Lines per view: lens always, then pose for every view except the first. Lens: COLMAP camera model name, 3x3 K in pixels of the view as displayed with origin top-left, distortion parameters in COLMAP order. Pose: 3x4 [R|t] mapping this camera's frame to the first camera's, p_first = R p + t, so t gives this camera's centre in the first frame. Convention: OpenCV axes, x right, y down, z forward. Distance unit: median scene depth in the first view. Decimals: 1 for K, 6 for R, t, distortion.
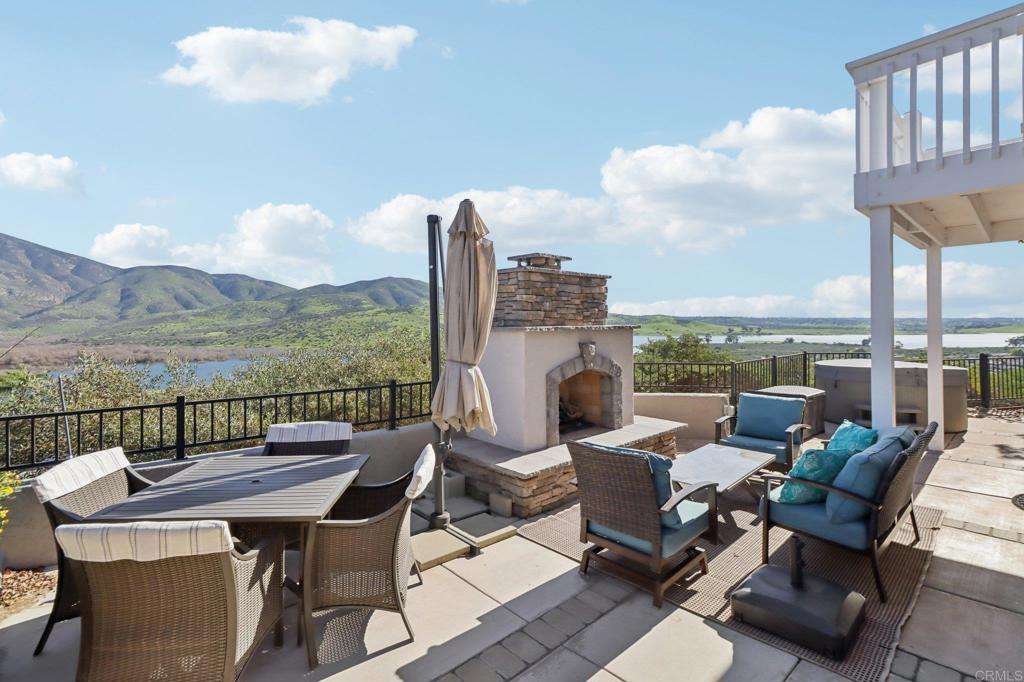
lens RADIAL K [[484.0, 0, 523.3], [0, 484.0, 323.6], [0, 0, 1]] dist [0.003974, -0.000281]
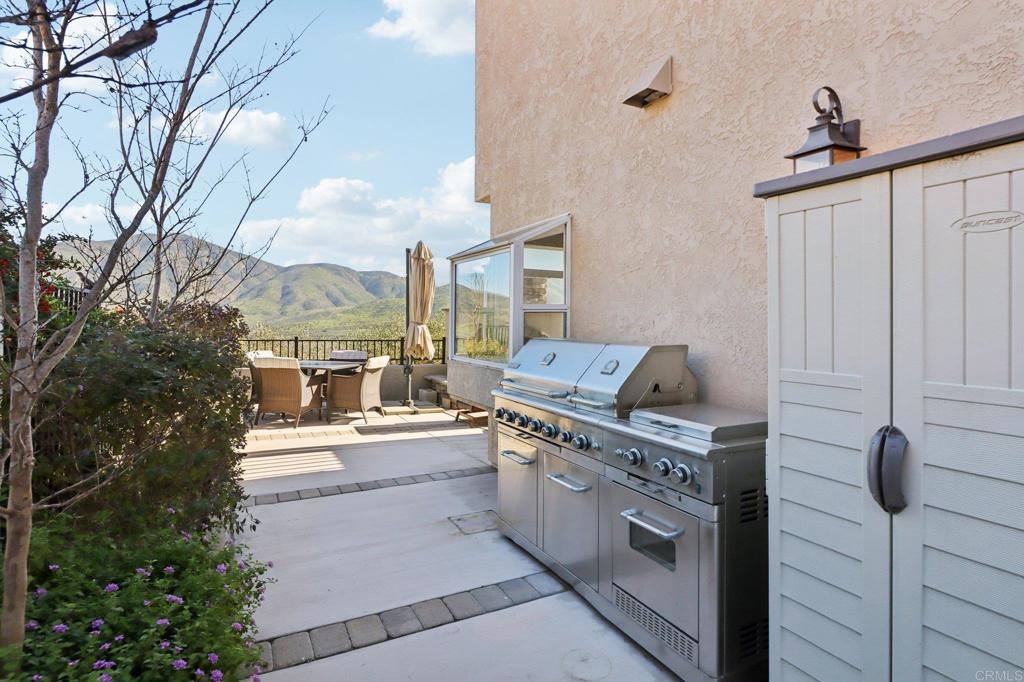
lens RADIAL K [[550.7, 0, 527.6], [0, 550.7, 332.4], [0, 0, 1]] dist [-0.000073, -0.000082]
pose [[0.963036, 0.020825, -0.268565, 0.925888], [-0.017160, 0.999725, 0.015985, 0.076492], [0.268824, -0.010785, 0.963129, -1.063099]]
